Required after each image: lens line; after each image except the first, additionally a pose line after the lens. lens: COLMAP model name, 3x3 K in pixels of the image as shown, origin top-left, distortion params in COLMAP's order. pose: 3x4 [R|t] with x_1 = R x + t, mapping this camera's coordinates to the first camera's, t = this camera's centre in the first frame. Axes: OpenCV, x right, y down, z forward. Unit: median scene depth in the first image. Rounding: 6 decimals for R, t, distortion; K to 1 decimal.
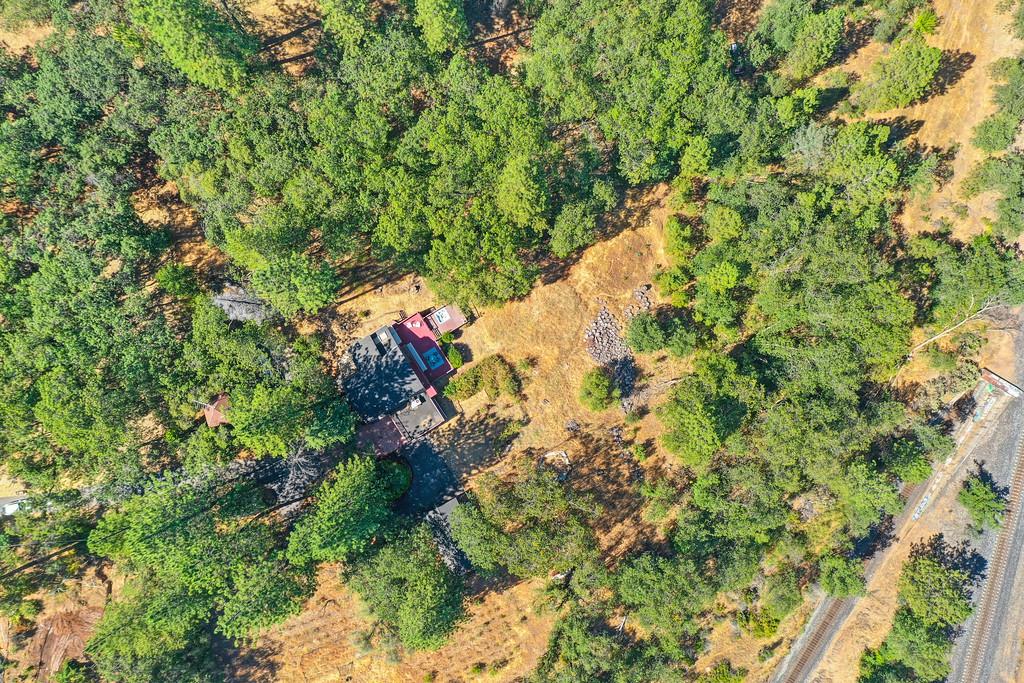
lens RADIAL K [[813.0, 0, 515.8], [0, 813.0, 335.0], [0, 0, 1]] dist [0.008187, -0.001338]
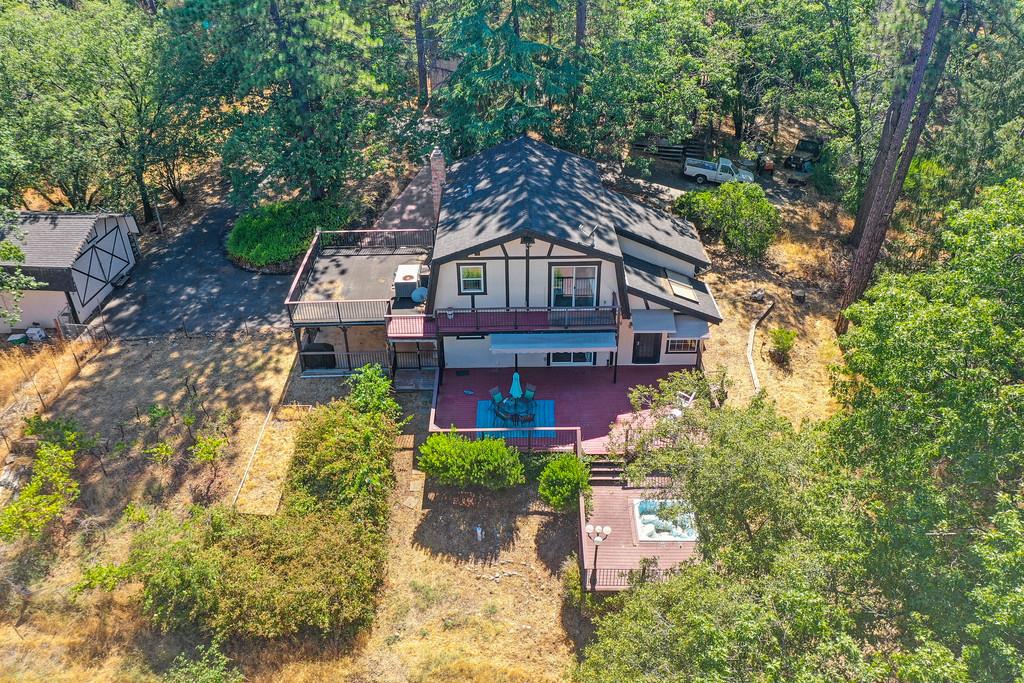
lens RADIAL K [[813.0, 0, 515.8], [0, 813.0, 335.0], [0, 0, 1]] dist [0.008187, -0.001338]
pose [[-0.542433, 0.419894, -0.727637, 0.066093], [-0.839502, -0.238267, 0.488329, -0.083798], [0.031674, 0.875738, 0.481746, 0.863632]]
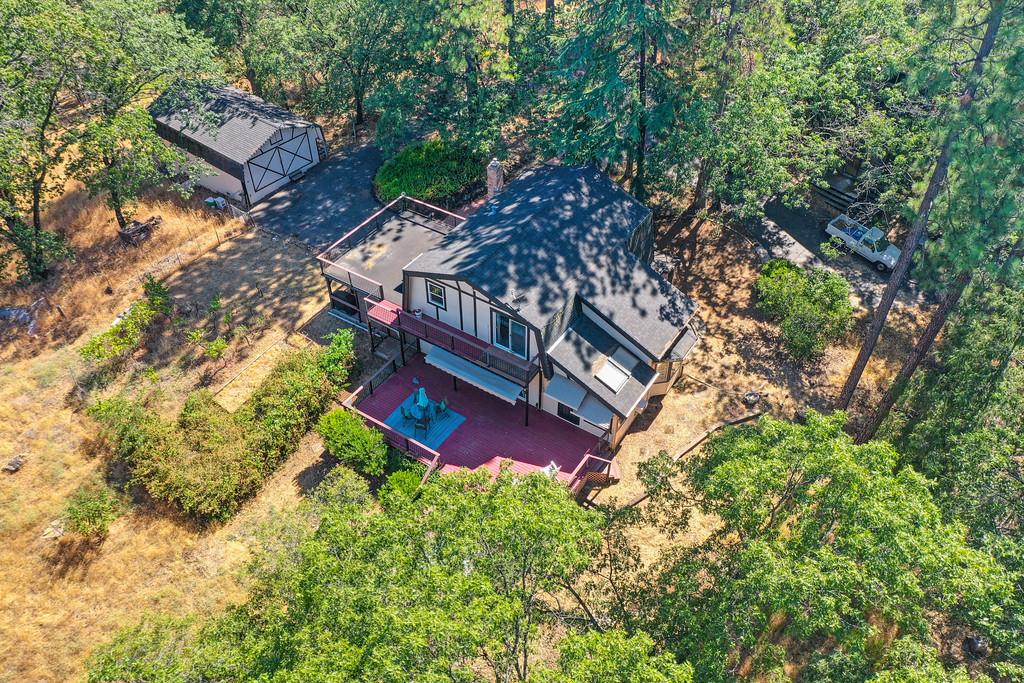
lens RADIAL K [[813.0, 0, 515.8], [0, 813.0, 335.0], [0, 0, 1]] dist [0.008187, -0.001338]
pose [[-0.920887, 0.240889, -0.306497, -0.049746], [-0.389731, -0.586689, 0.709863, -0.170304], [-0.008820, 0.773155, 0.634156, 0.796396]]
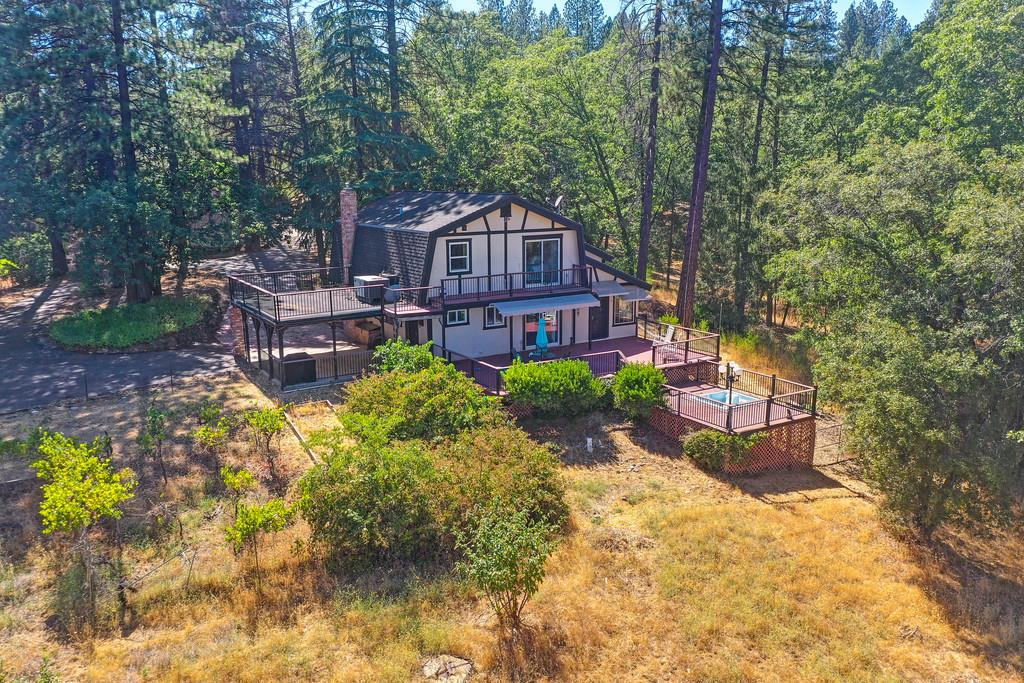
lens RADIAL K [[813.0, 0, 515.8], [0, 813.0, 335.0], [0, 0, 1]] dist [0.008187, -0.001338]
pose [[-0.018120, 0.162646, -0.986518, 0.137557], [-0.998690, 0.044273, 0.025642, 0.030507], [0.047846, 0.985691, 0.161631, 0.952417]]
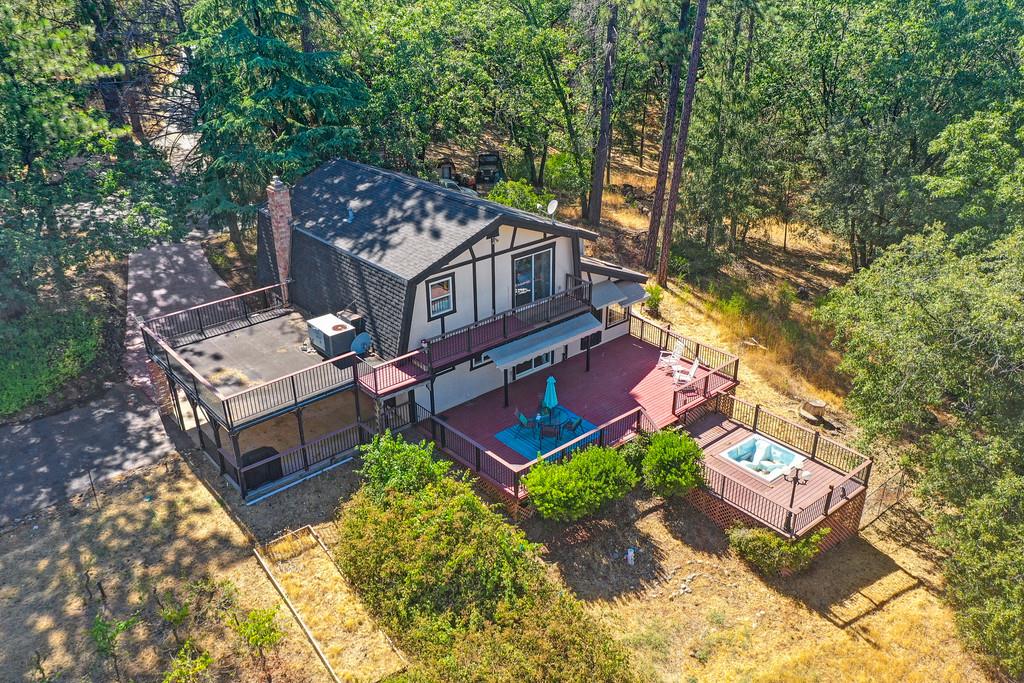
lens RADIAL K [[813.0, 0, 515.8], [0, 813.0, 335.0], [0, 0, 1]] dist [0.008187, -0.001338]
pose [[0.132115, 0.393748, -0.909675, 0.076614], [-0.989642, 0.104390, -0.098545, 0.056071], [0.056159, 0.913272, 0.403461, 0.895871]]
